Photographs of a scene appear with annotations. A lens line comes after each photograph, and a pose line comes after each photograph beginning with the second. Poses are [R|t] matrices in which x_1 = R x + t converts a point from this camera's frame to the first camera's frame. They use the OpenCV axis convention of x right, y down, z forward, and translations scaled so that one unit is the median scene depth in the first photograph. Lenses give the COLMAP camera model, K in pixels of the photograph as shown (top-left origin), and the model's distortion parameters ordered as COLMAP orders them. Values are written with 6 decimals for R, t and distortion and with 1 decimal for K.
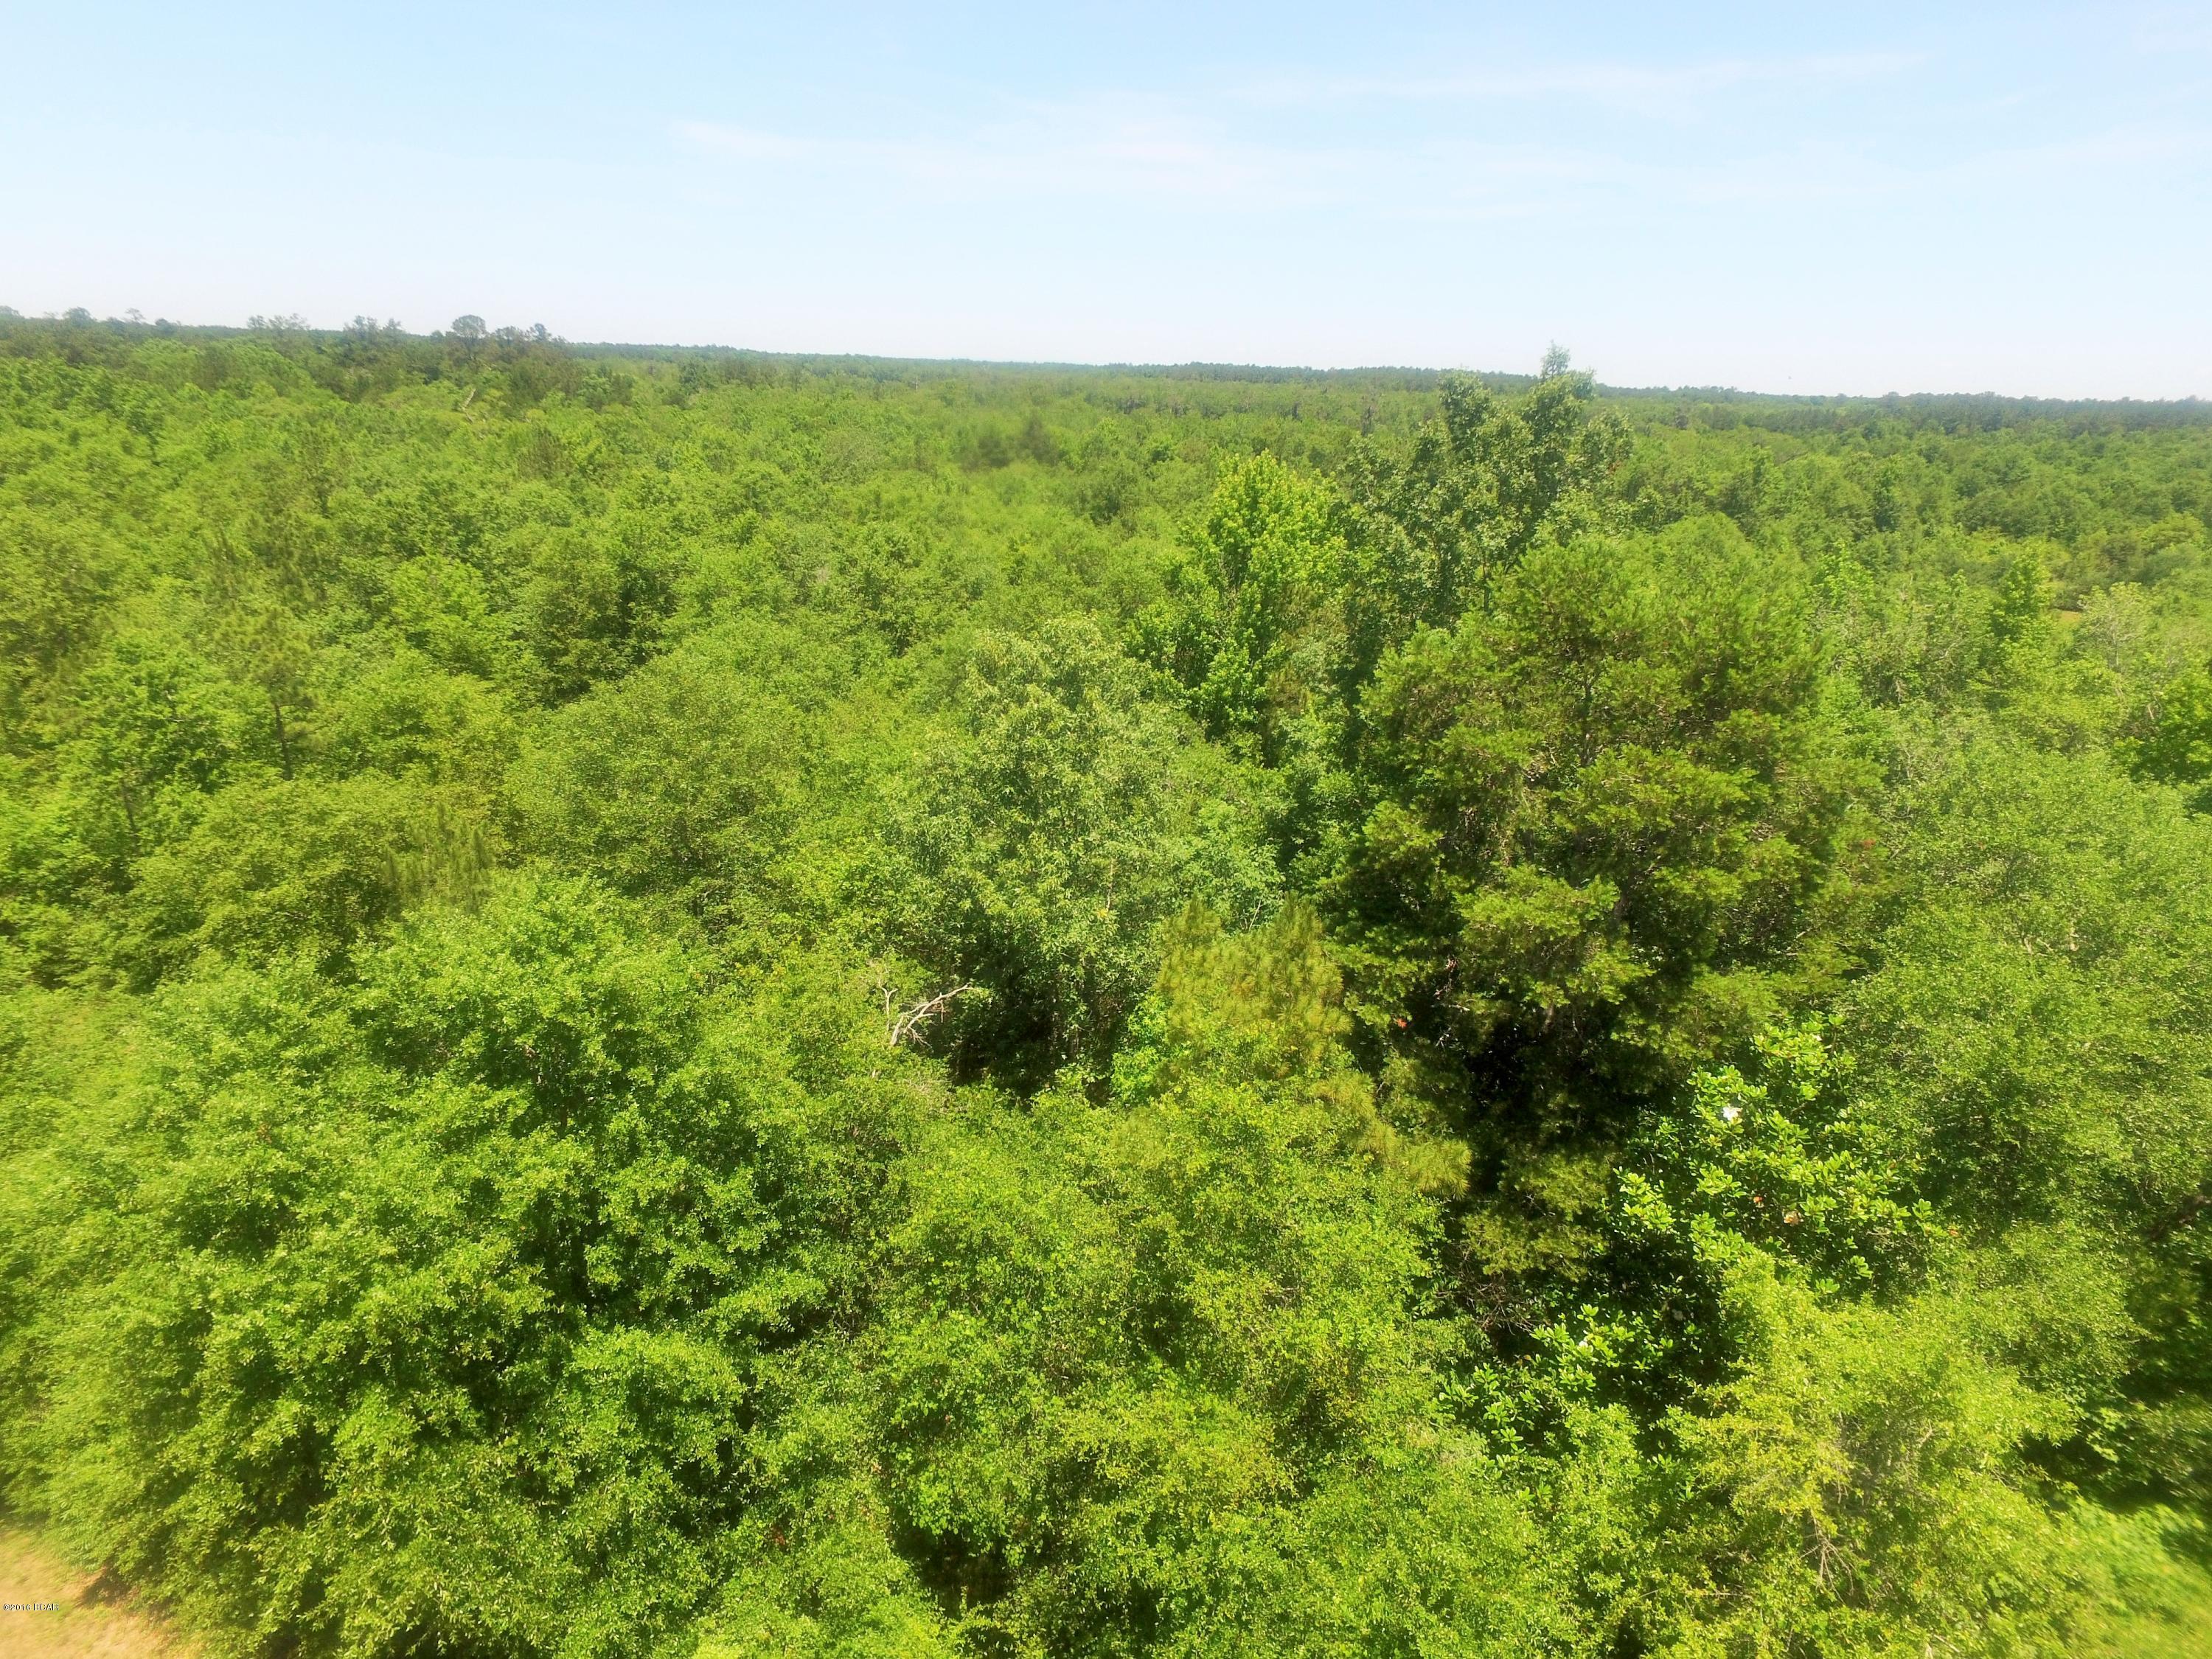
lens RADIAL K [[1295.4, 0, 1088.0], [0, 1295.4, 831.8], [0, 0, 1]] dist [-0.016495, 0.023844]
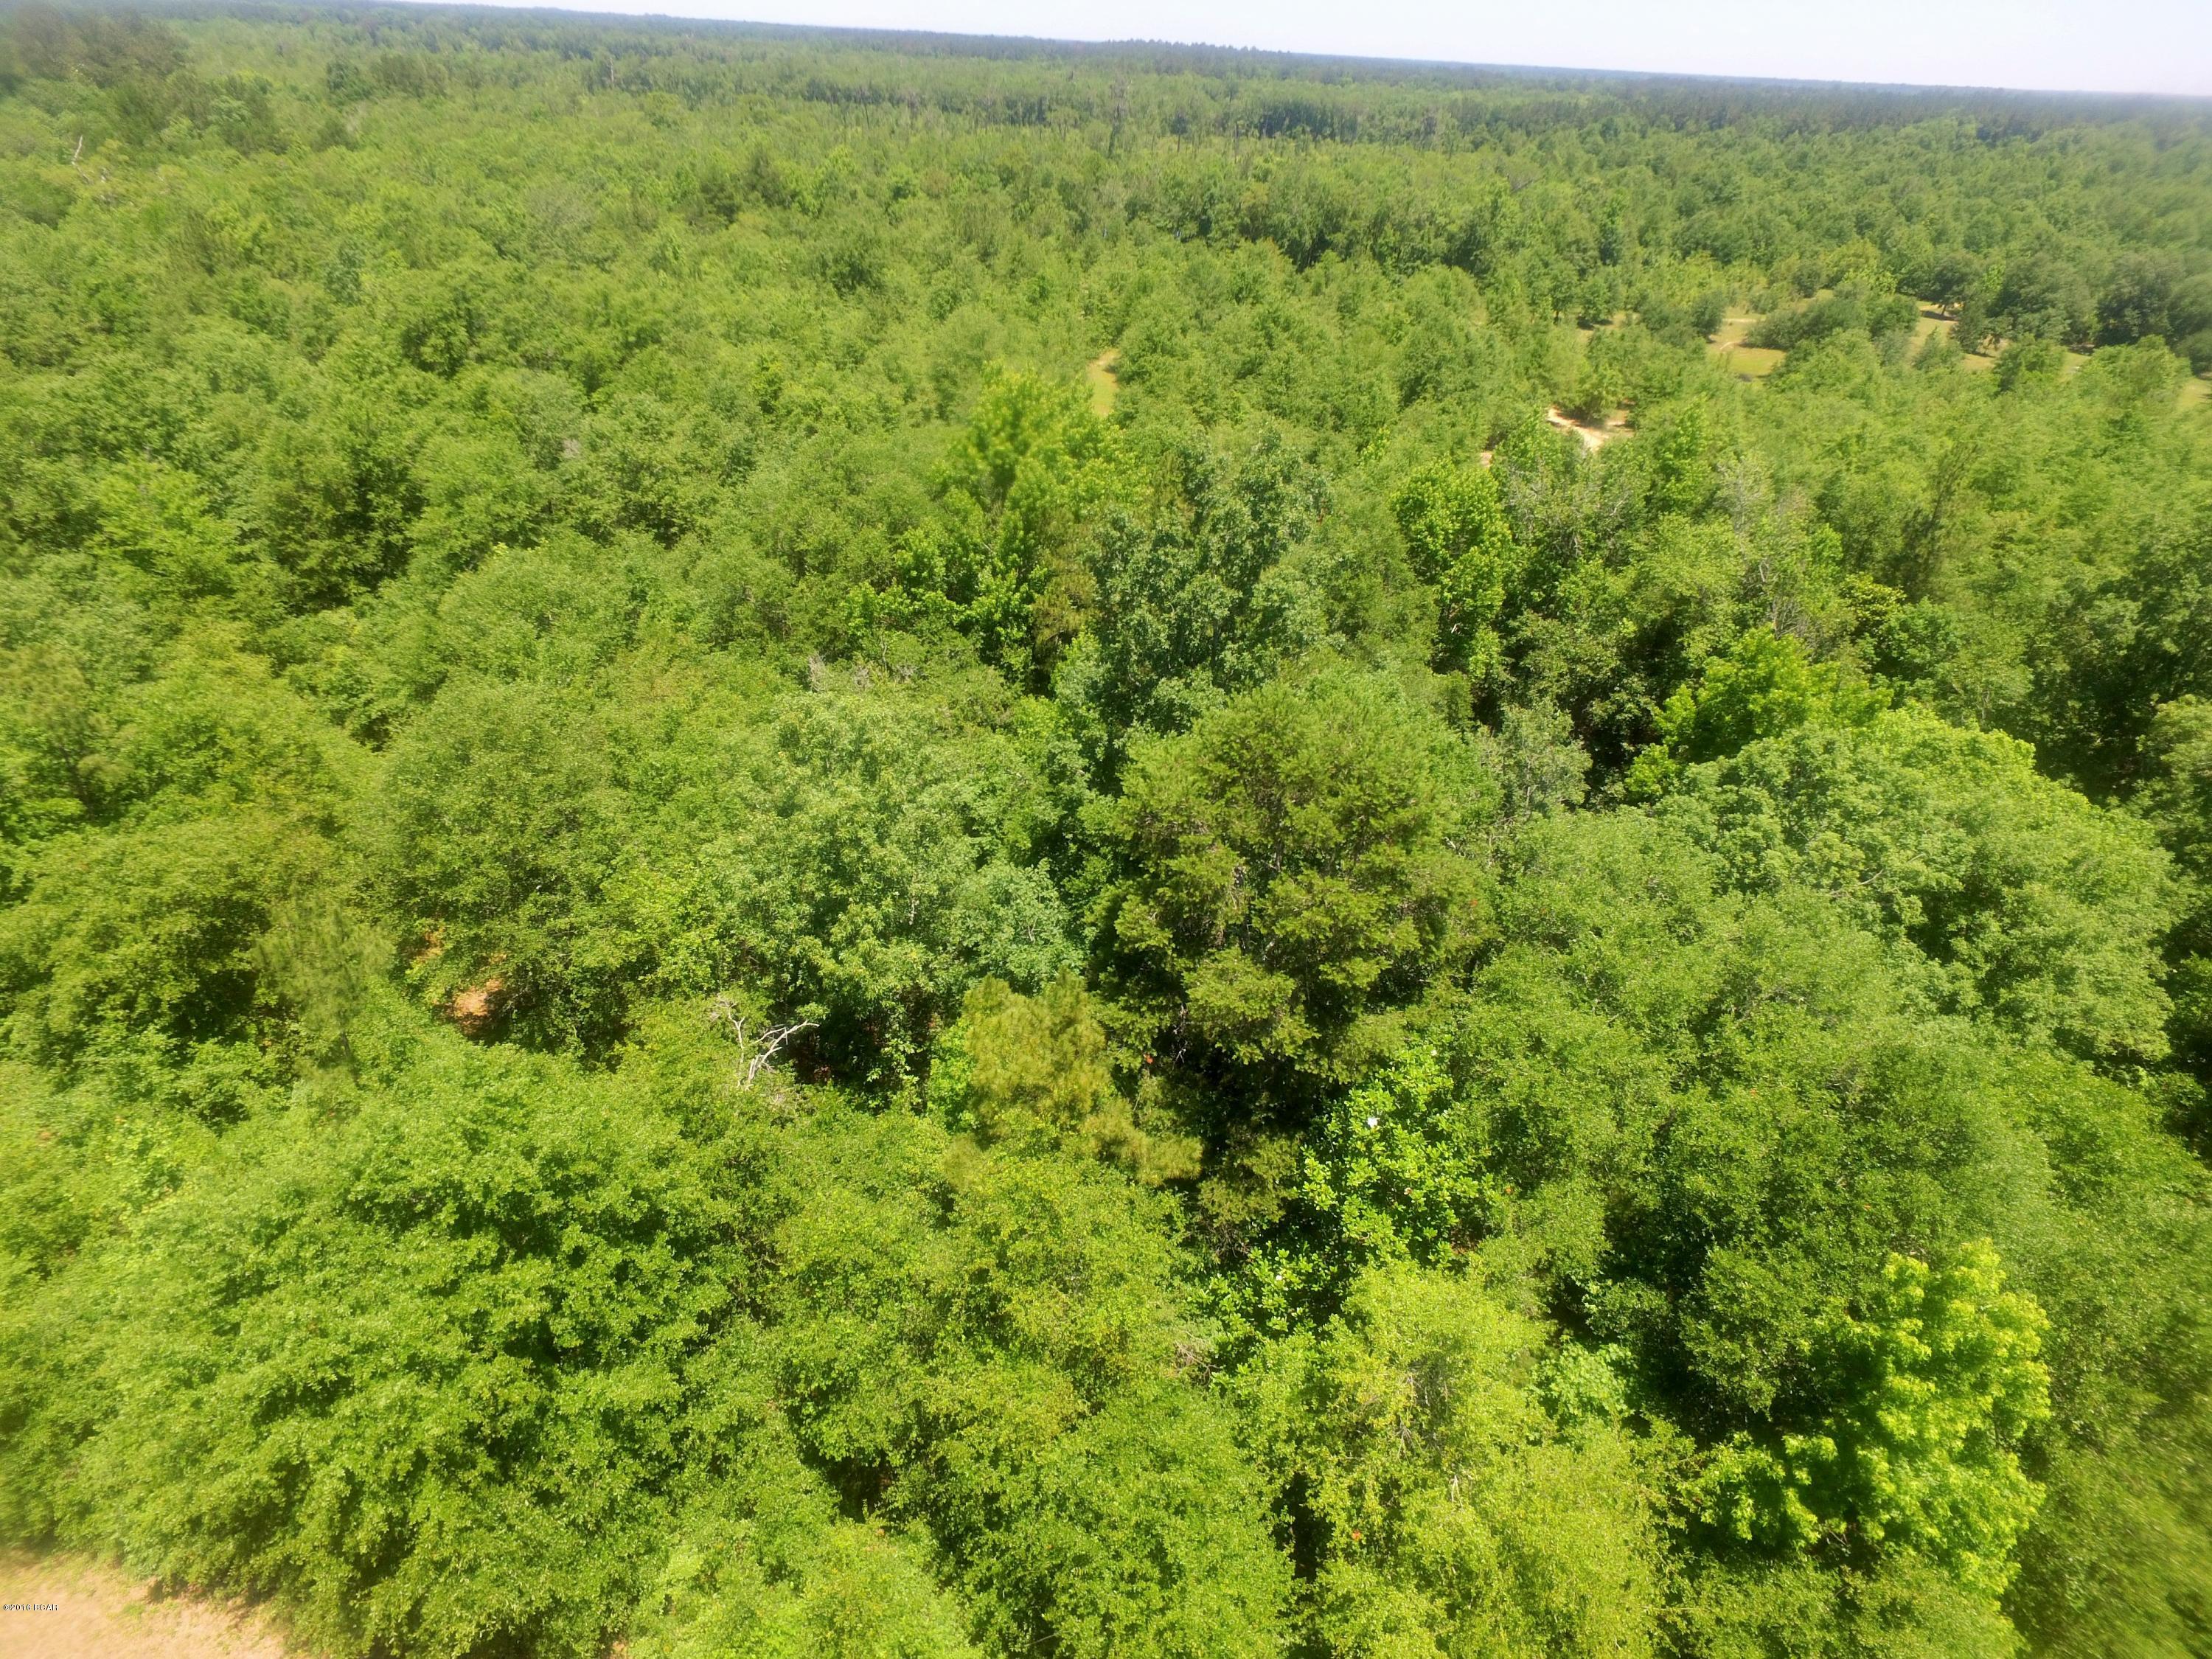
lens RADIAL K [[1292.4, 0, 1092.8], [0, 1292.4, 831.5], [0, 0, 1]] dist [-0.009070, 0.013919]
pose [[0.982665, -0.087621, 0.163380, -0.015054], [0.051609, 0.975716, 0.212873, -0.391528], [-0.178064, -0.200751, 0.963324, -0.248743]]
